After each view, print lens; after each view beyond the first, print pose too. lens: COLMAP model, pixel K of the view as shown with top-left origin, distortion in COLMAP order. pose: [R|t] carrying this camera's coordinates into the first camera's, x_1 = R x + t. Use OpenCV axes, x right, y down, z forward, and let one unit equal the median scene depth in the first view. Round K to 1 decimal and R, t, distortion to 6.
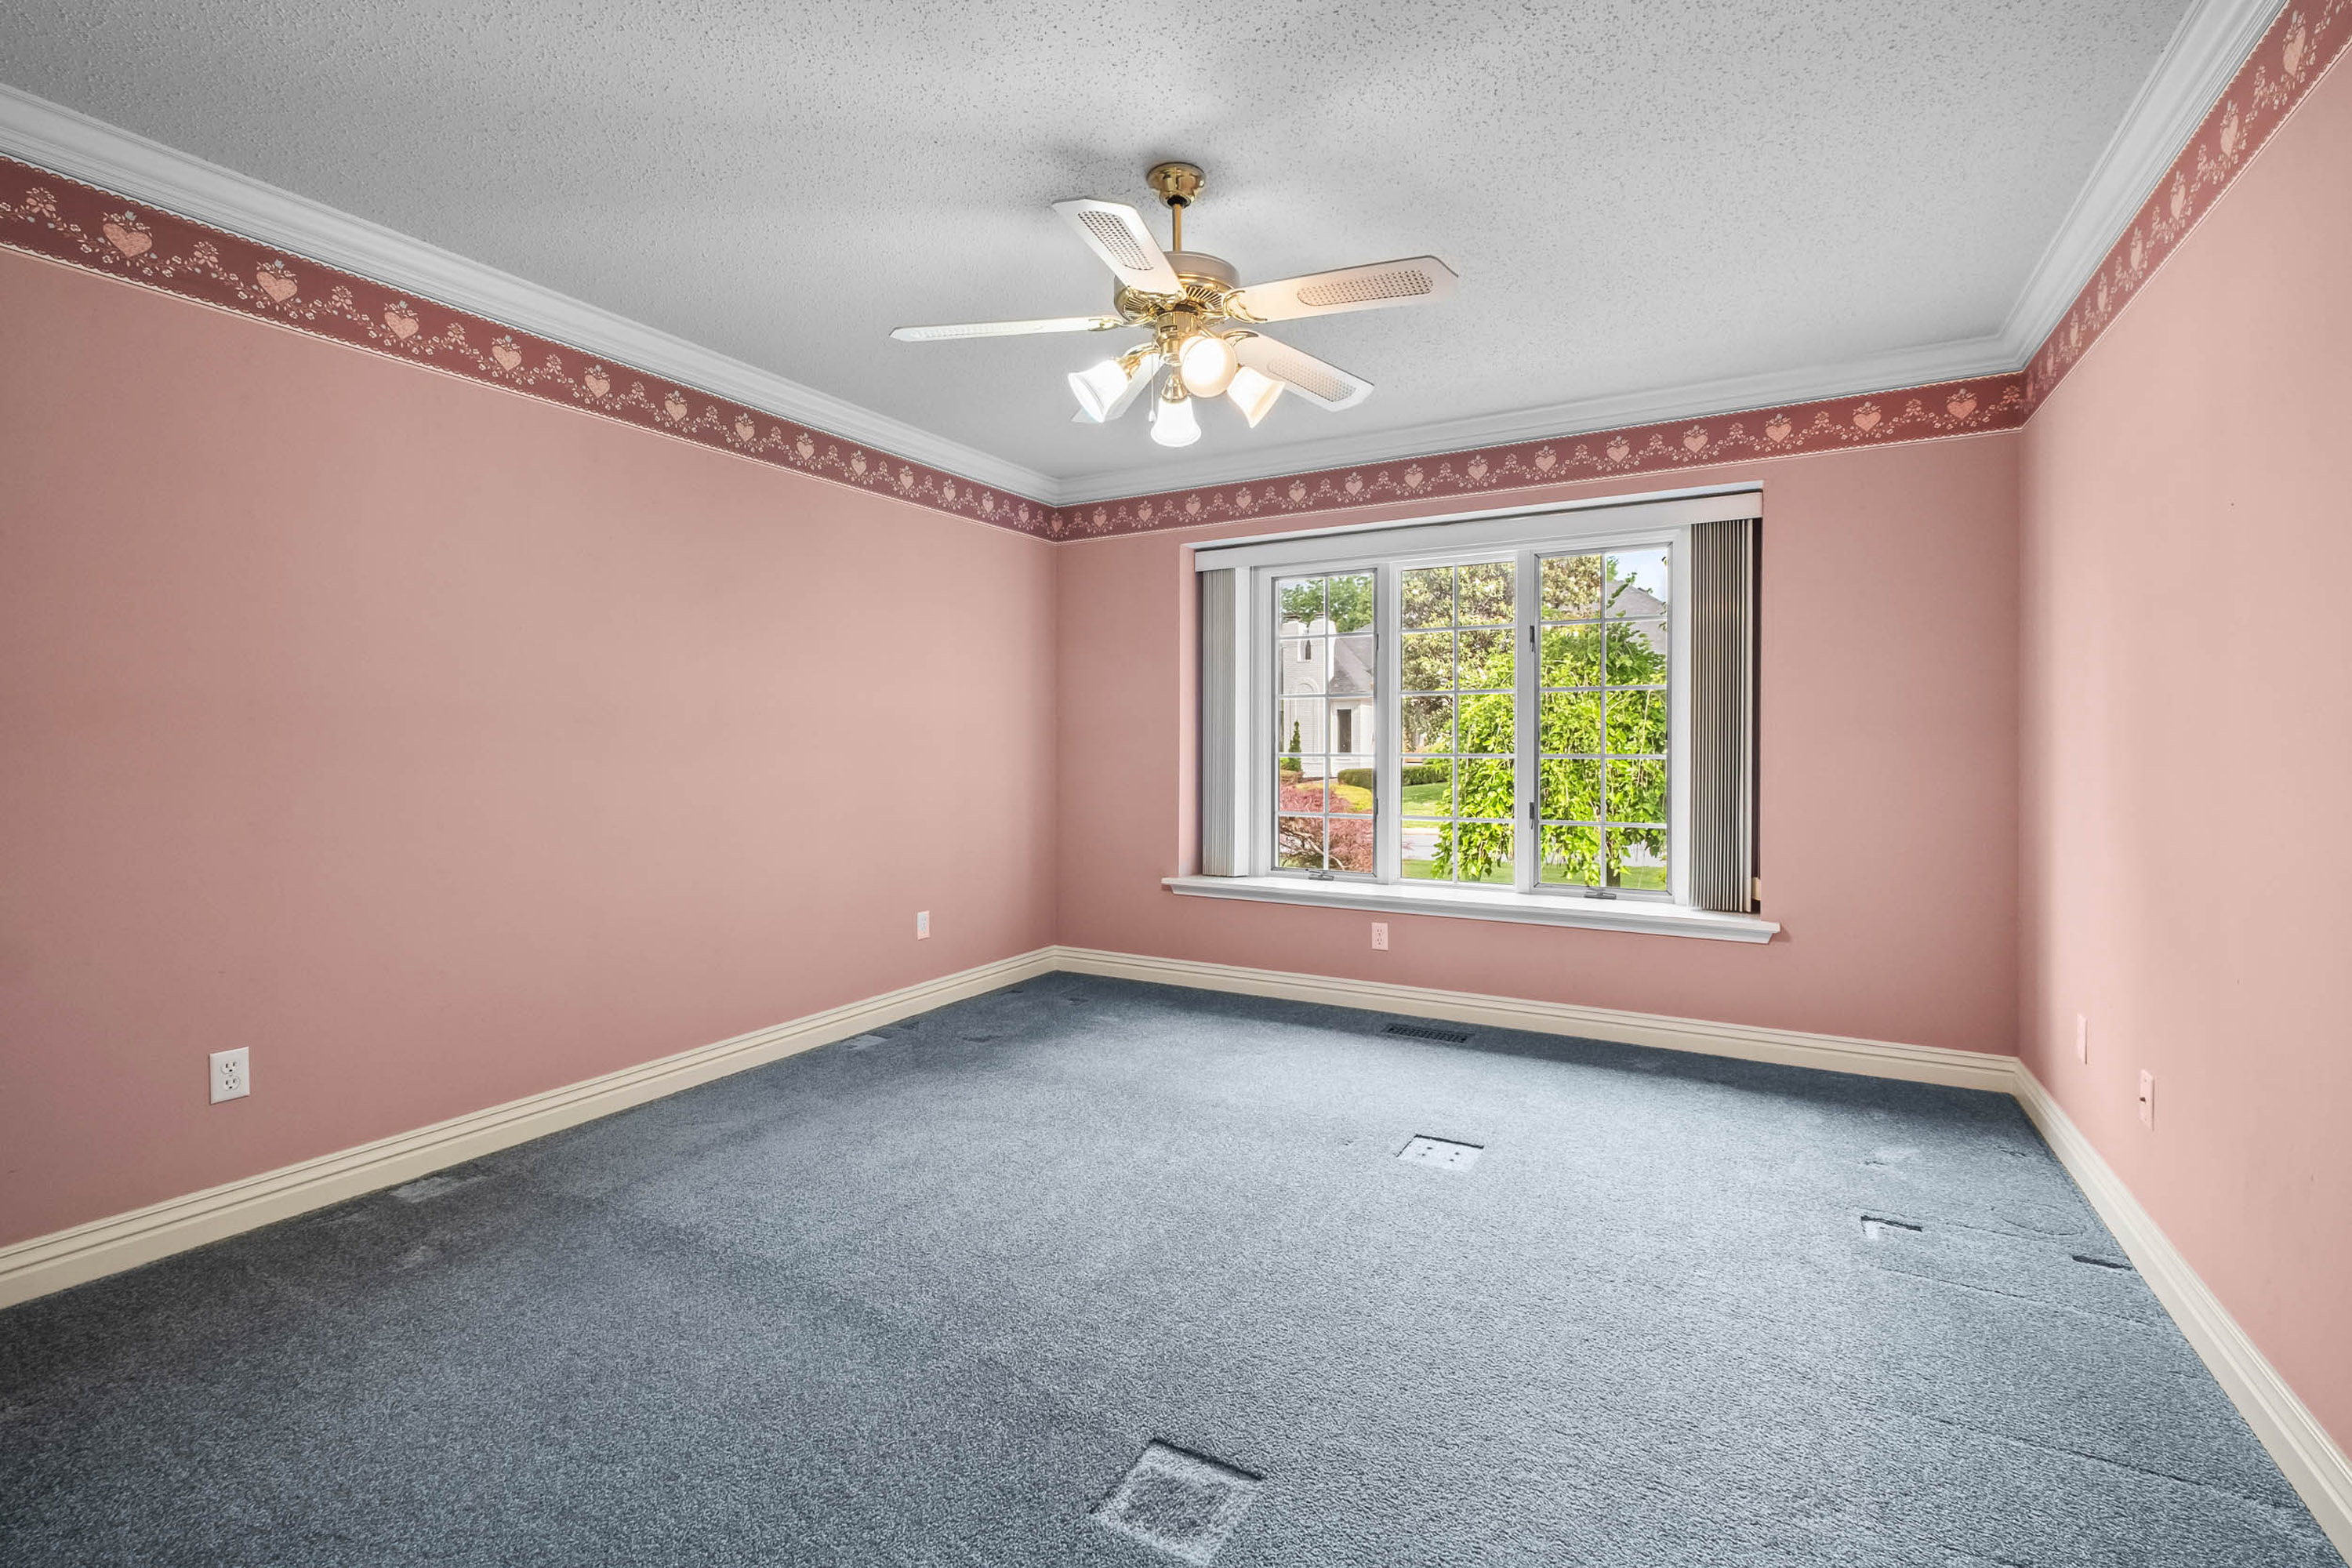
lens RADIAL K [[1038.9, 0, 1182.9], [0, 1038.9, 747.7], [0, 0, 1]] dist [-0.001368, -0.001100]
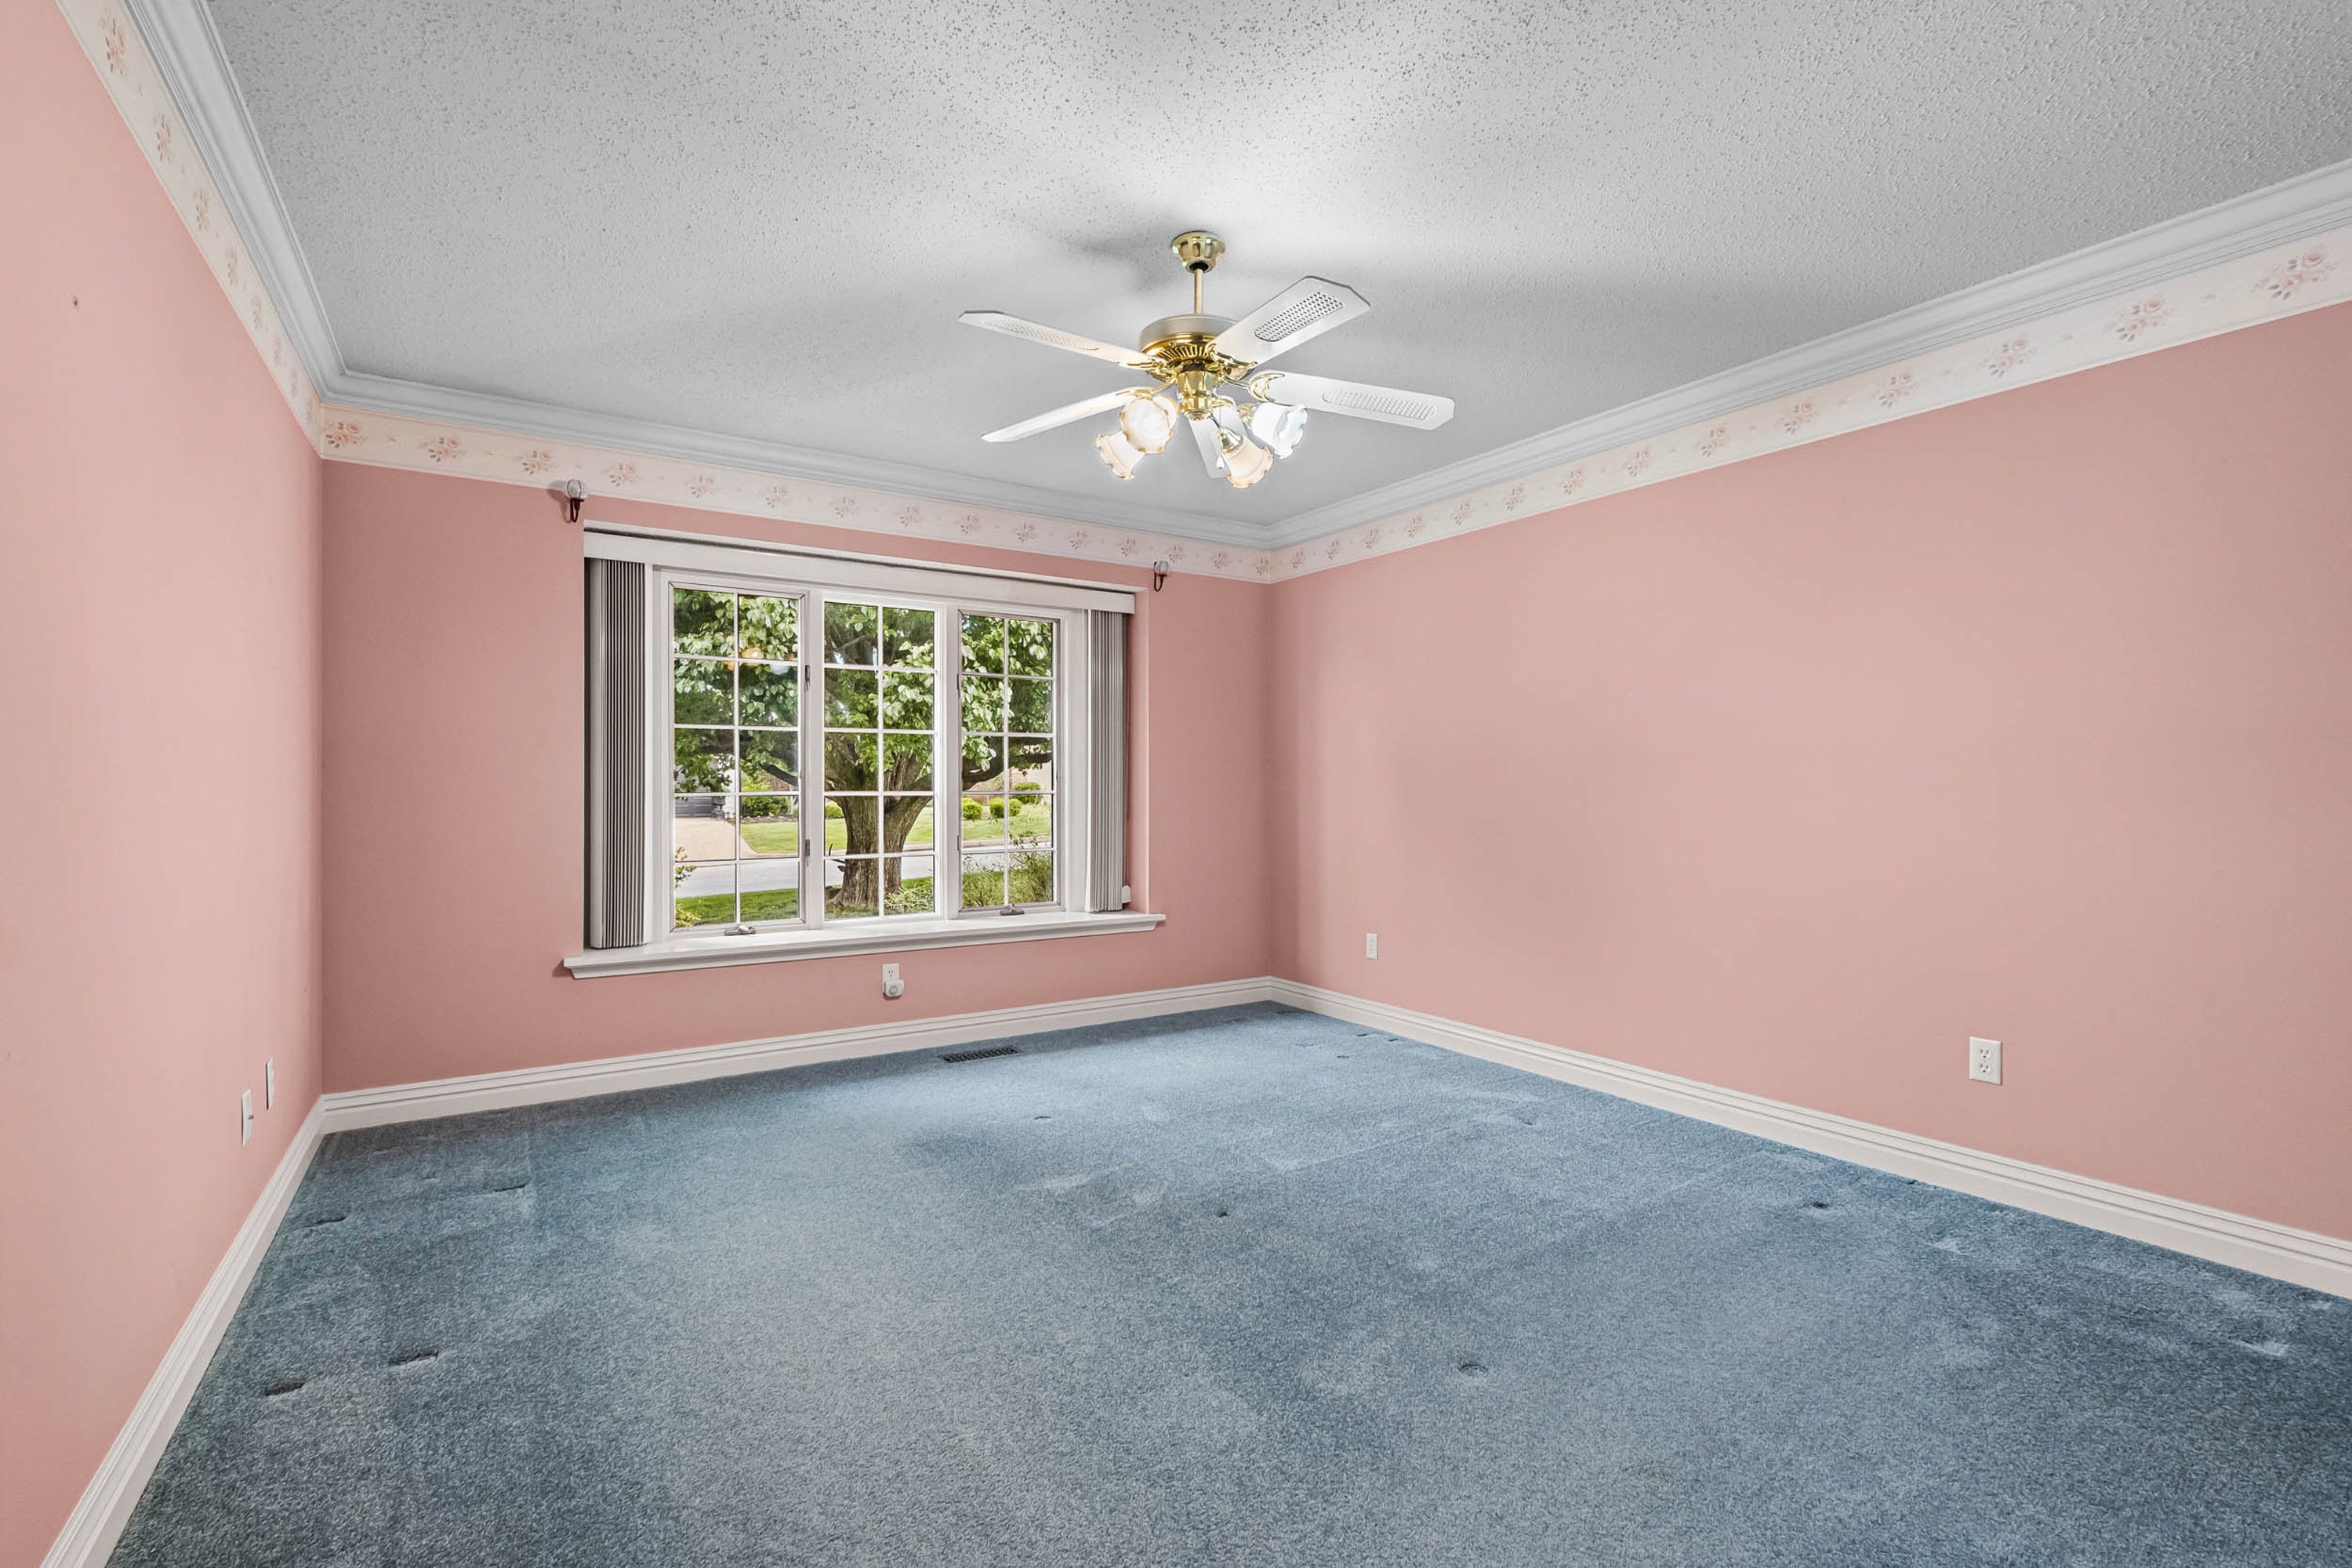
lens RADIAL K [[1030.9, 0, 1176.0], [0, 1030.9, 784.0], [0, 0, 1]] dist [-0.000589, -0.000198]
pose [[0.468424, 0.001671, 0.883502, -0.589061], [-0.001362, 0.999998, -0.001169, -0.000511], [-0.883502, -0.000655, 0.468426, 0.325097]]
